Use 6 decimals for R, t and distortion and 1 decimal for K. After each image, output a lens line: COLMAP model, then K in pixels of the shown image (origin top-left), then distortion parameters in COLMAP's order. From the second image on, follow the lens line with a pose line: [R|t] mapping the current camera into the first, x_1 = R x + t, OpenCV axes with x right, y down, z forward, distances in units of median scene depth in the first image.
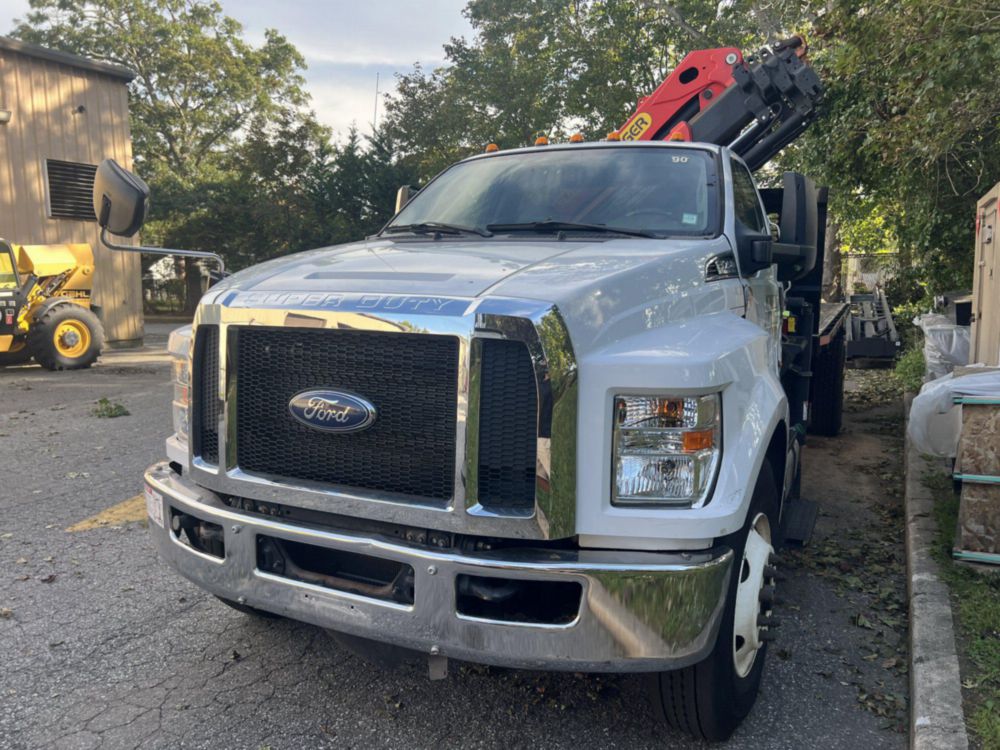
lens RADIAL K [[752.5, 0, 507.1], [0, 752.5, 377.9], [0, 0, 1]] dist [0.049634, -0.059426]
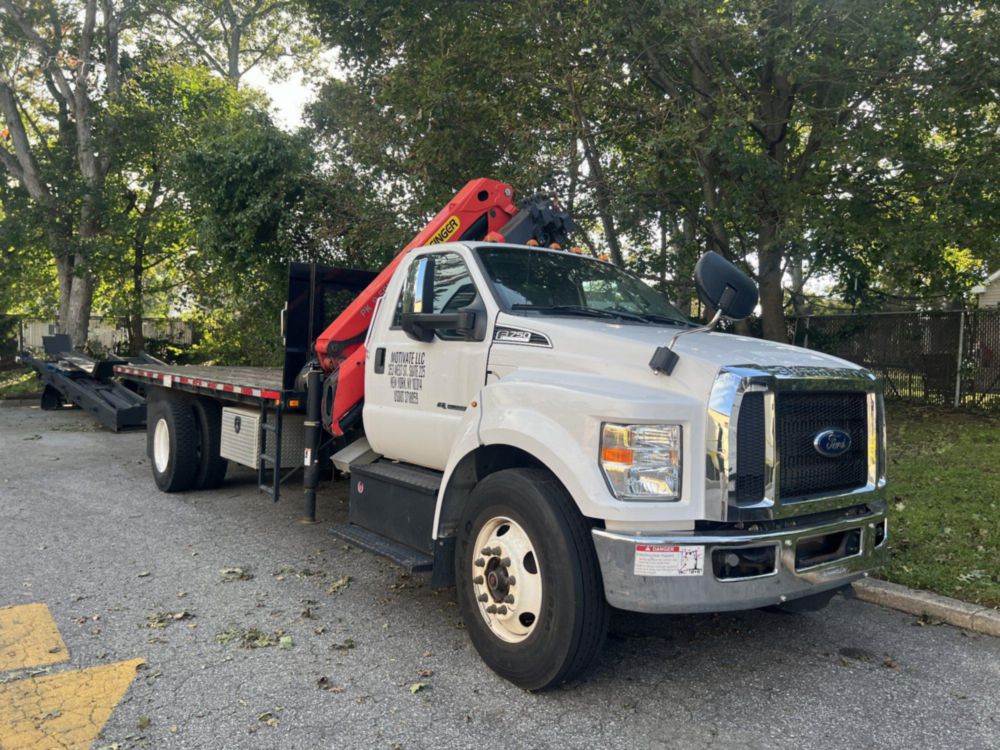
lens RADIAL K [[752.5, 0, 506.4], [0, 752.5, 372.9], [0, 0, 1]] dist [0.049634, -0.059426]
pose [[0.438639, -0.009506, 0.898613, -0.883916], [0.087182, 0.995678, -0.032023, -0.049963], [-0.894425, 0.092389, 0.437571, 0.413210]]
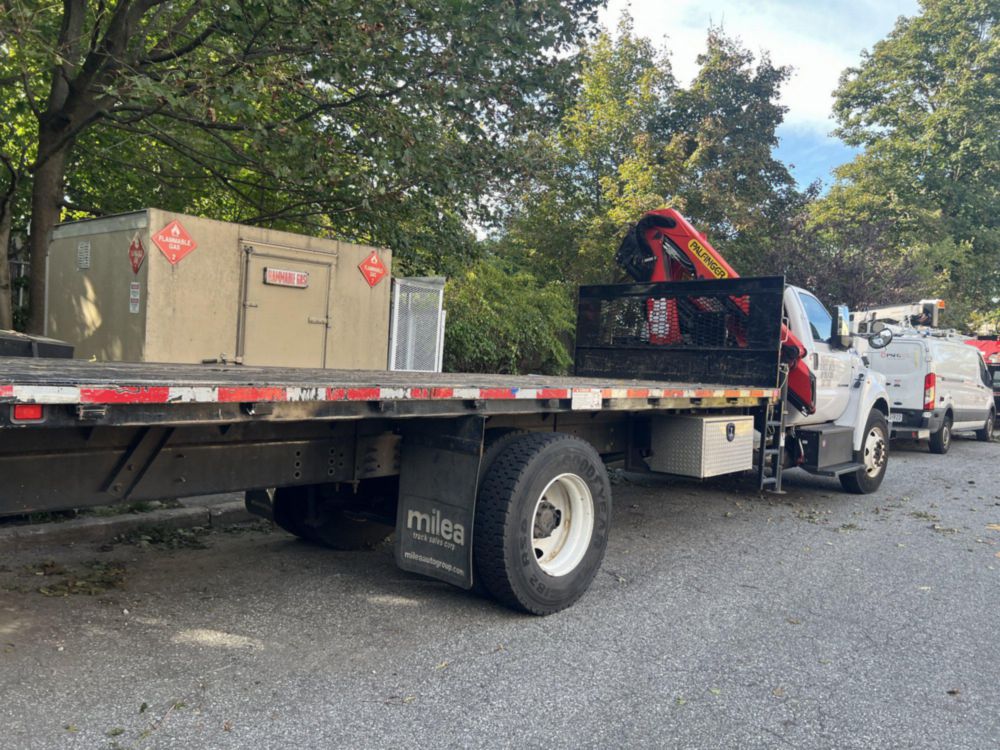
lens RADIAL K [[752.5, 0, 508.8], [0, 752.5, 381.7], [0, 0, 1]] dist [0.049634, -0.059426]
pose [[-0.960568, -0.060188, 0.271452, 0.121901], [-0.016498, 0.986907, 0.160442, -0.310778], [-0.277554, 0.149637, -0.948985, 2.657869]]
